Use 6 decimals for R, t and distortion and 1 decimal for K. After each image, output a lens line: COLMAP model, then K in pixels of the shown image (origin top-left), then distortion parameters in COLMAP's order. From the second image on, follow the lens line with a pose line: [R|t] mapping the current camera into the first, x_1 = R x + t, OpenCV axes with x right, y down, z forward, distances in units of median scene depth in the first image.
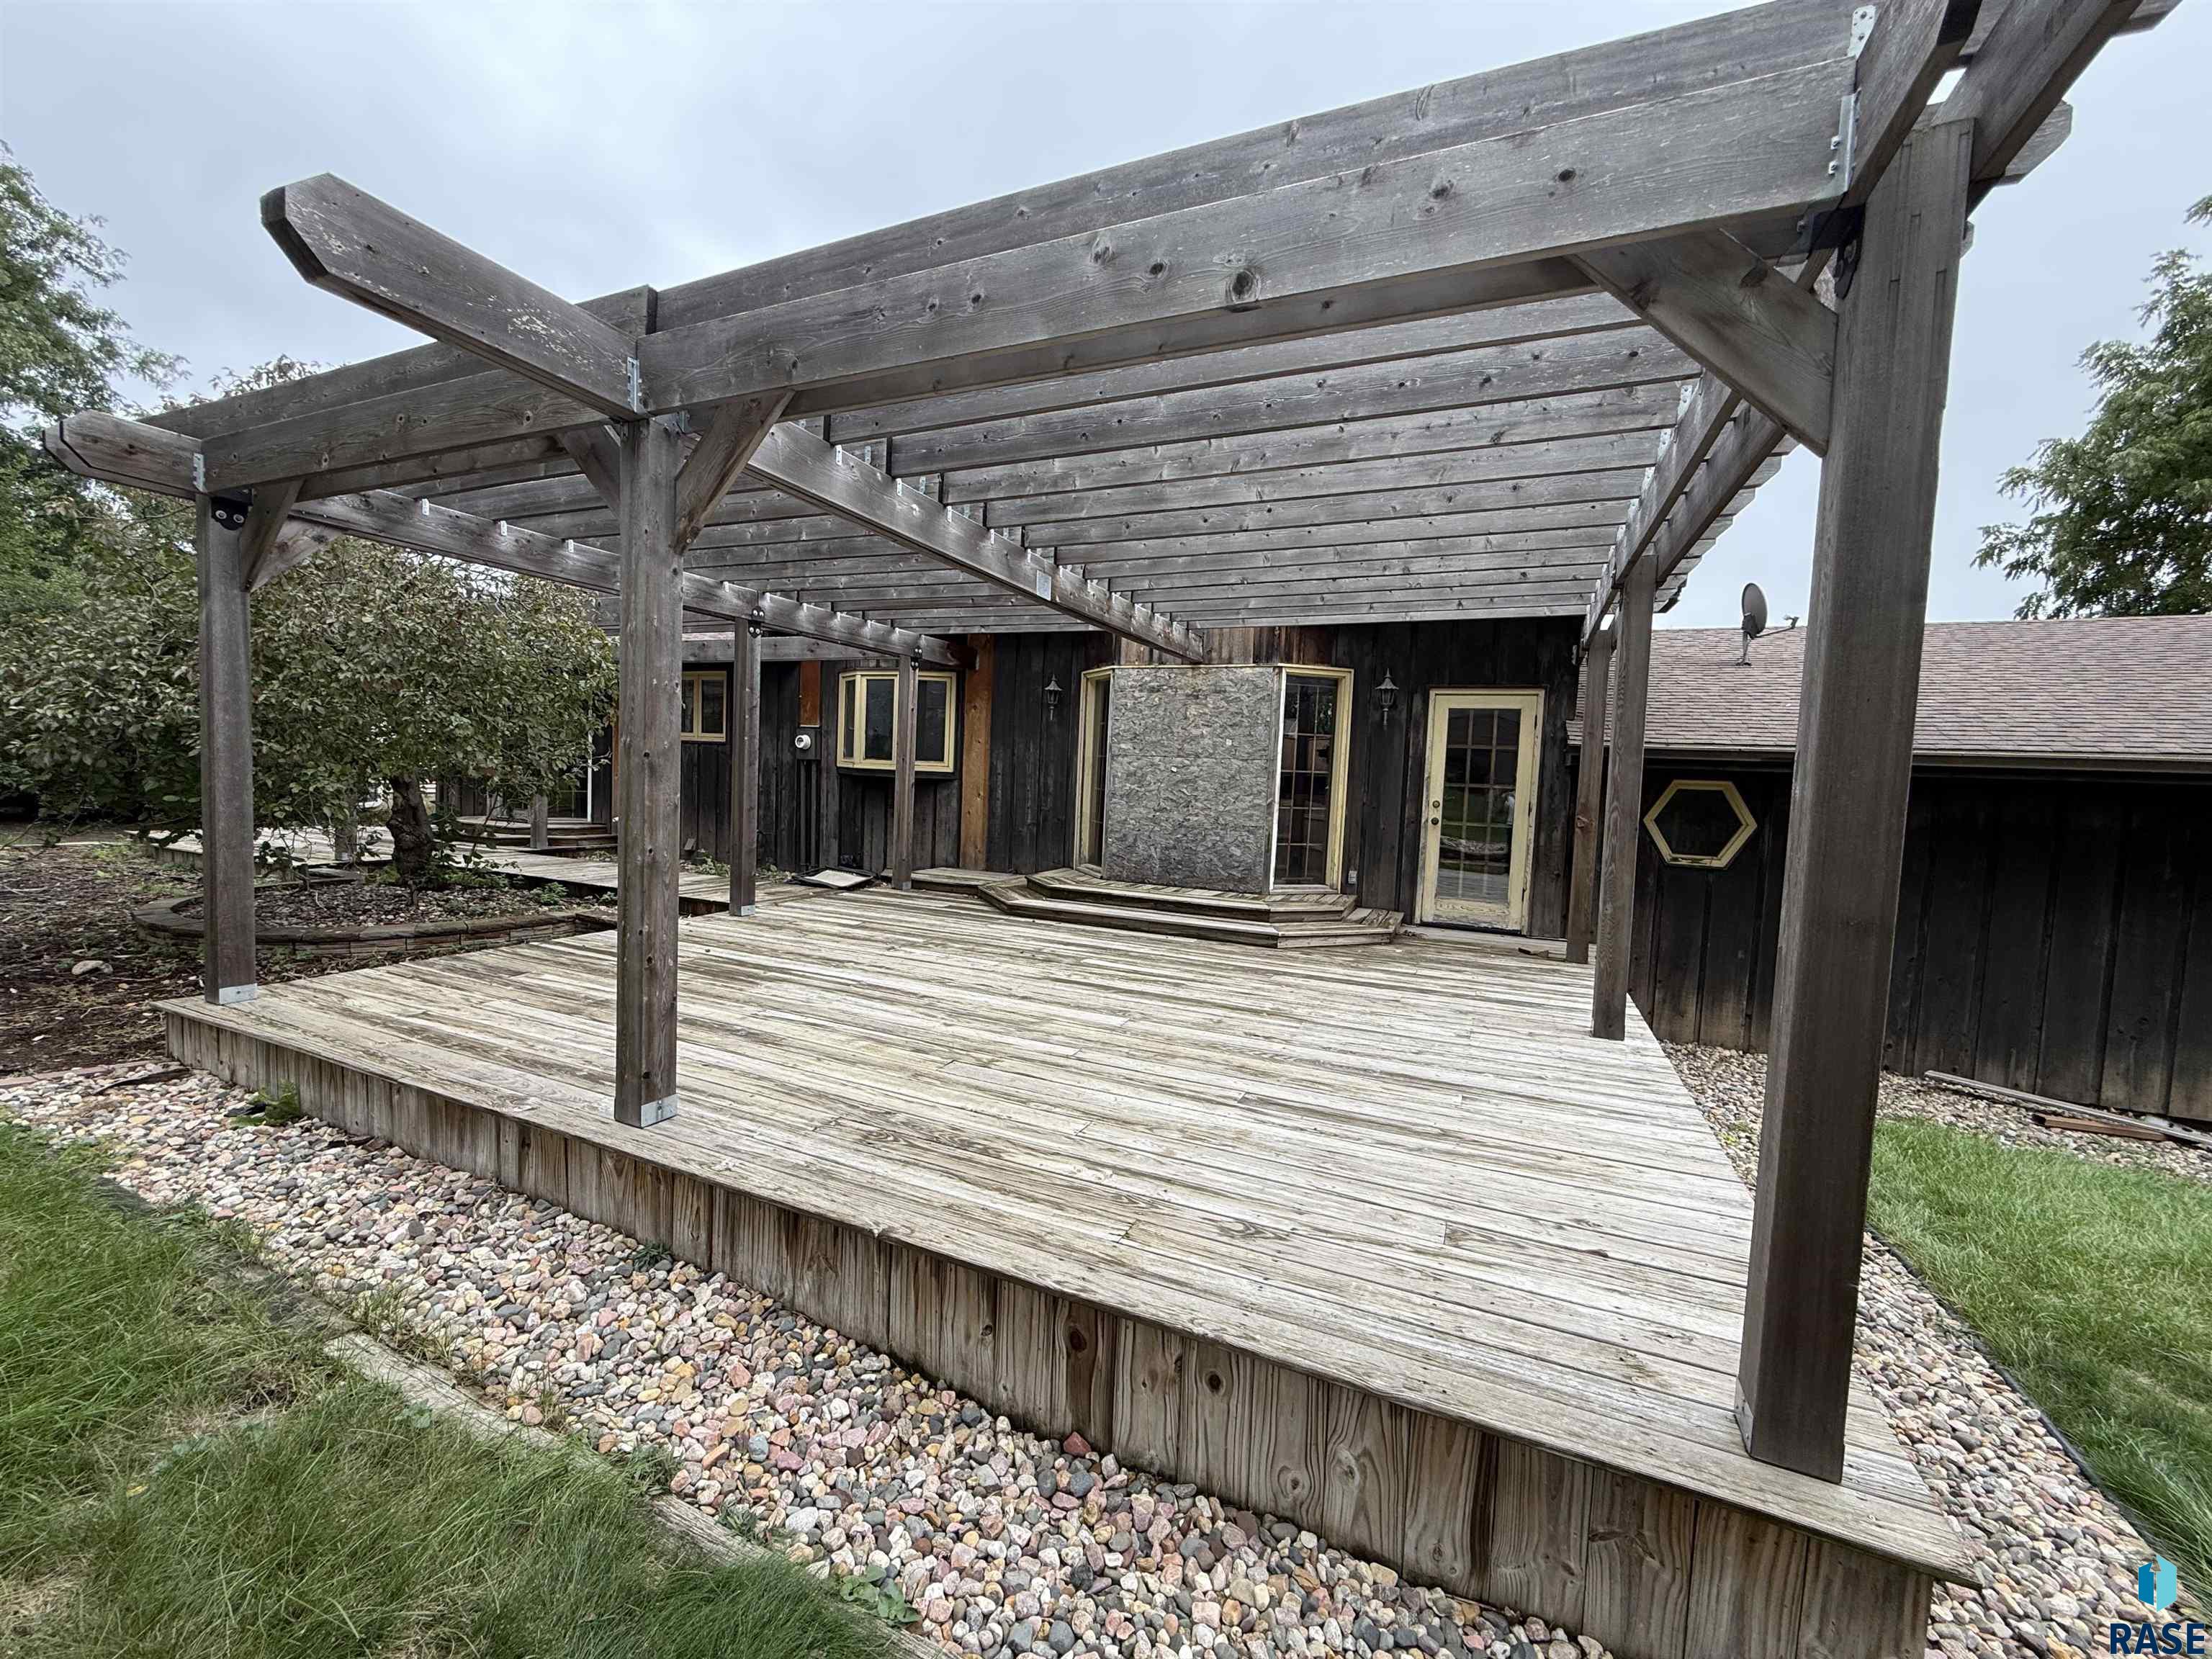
lens RADIAL K [[878.9, 0, 1099.5], [0, 878.9, 829.4], [0, 0, 1]] dist [-0.001070, 0.000537]
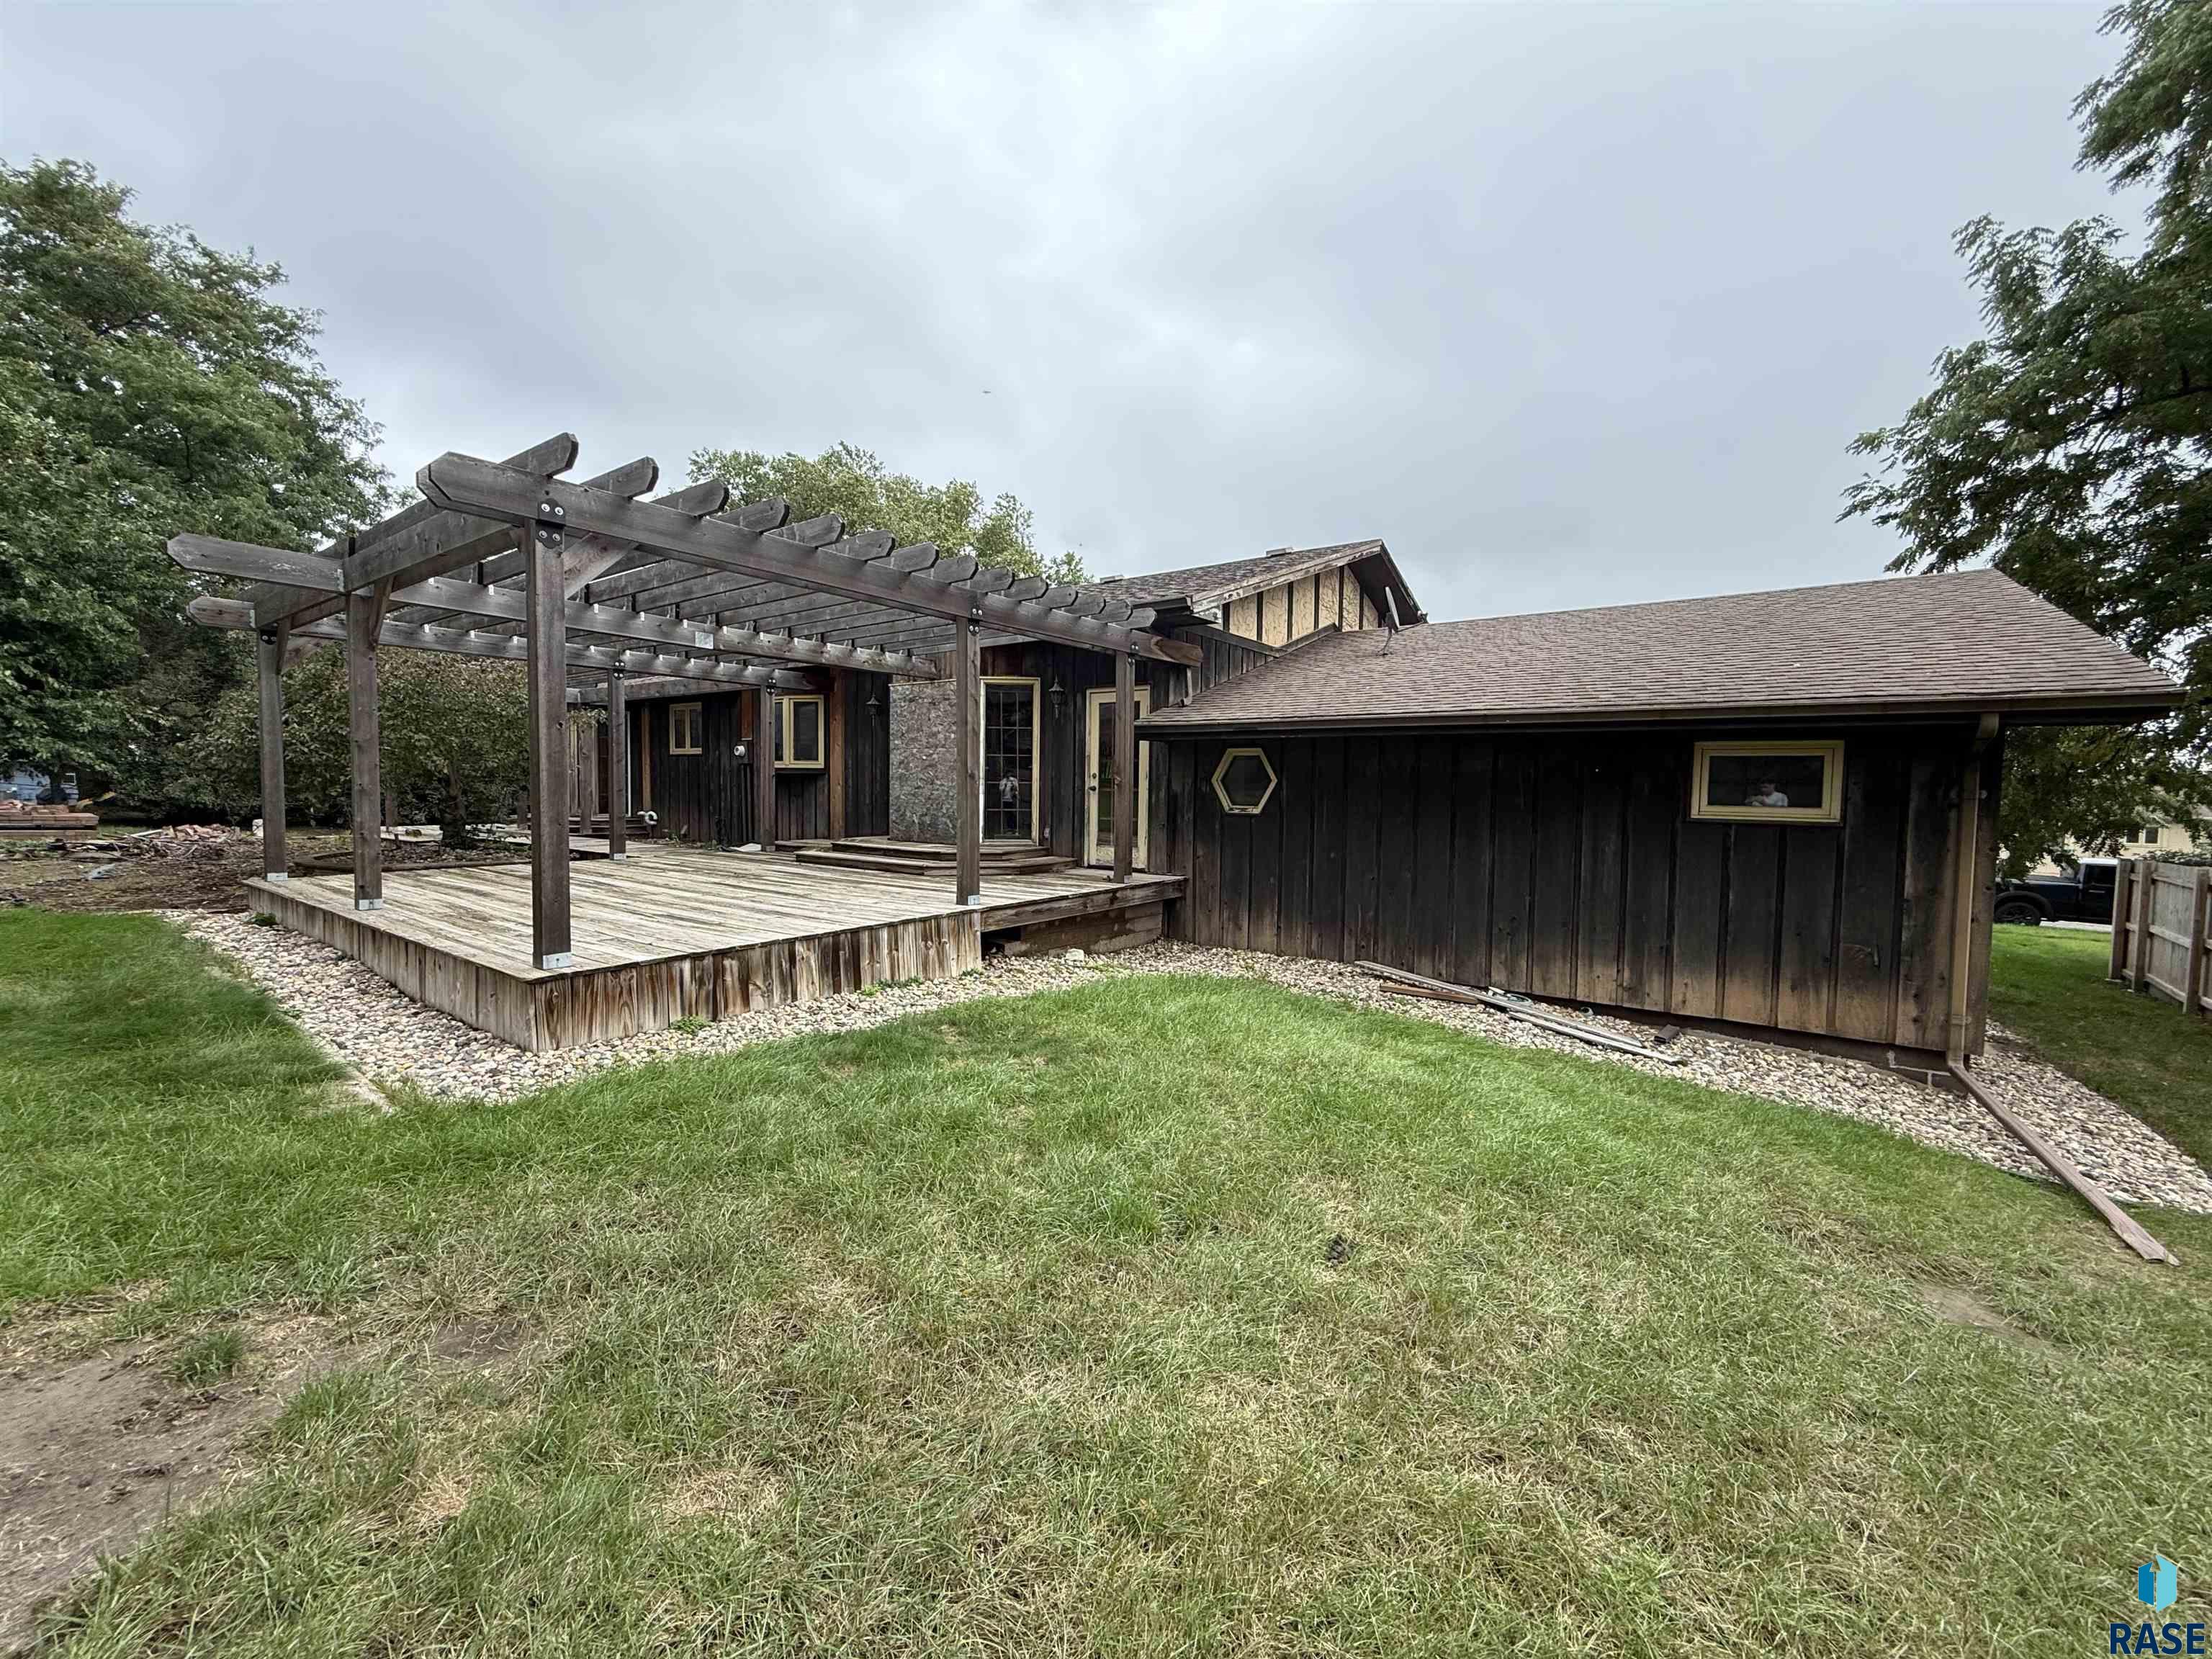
lens RADIAL K [[878.9, 0, 1099.5], [0, 878.9, 829.4], [0, 0, 1]] dist [-0.001070, 0.000537]
pose [[0.977807, -0.018945, -0.208651, 0.685838], [0.015131, 0.999688, -0.019859, 0.081180], [0.208962, 0.016261, 0.977789, -0.302558]]
